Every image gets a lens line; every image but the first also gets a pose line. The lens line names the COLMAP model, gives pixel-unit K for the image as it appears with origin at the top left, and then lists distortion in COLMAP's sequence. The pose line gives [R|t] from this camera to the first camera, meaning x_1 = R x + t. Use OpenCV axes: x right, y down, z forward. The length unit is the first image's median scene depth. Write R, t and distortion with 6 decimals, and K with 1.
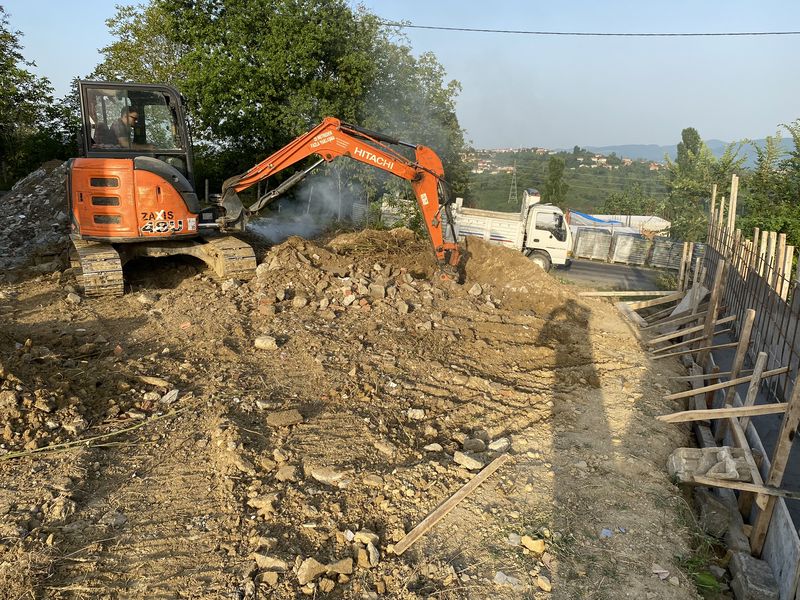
lens RADIAL K [[601.0, 0, 399.9], [0, 601.0, 294.3], [0, 0, 1]] dist [0.010114, -0.004308]
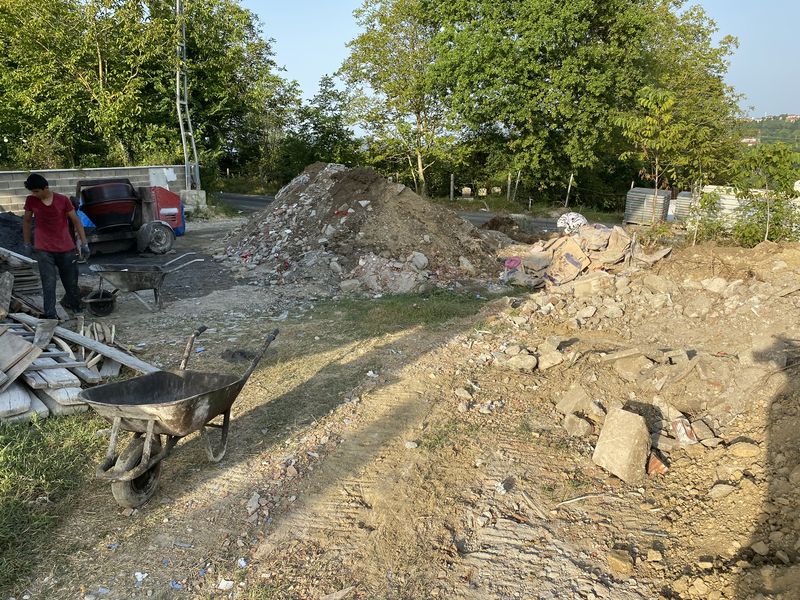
lens RADIAL K [[601.0, 0, 401.0], [0, 601.0, 303.4], [0, 0, 1]] dist [0.010114, -0.004308]
pose [[0.942137, 0.020339, -0.334611, -0.088494], [-0.009284, 0.999358, 0.034603, -0.027209], [0.335100, -0.029494, 0.941721, 0.116588]]
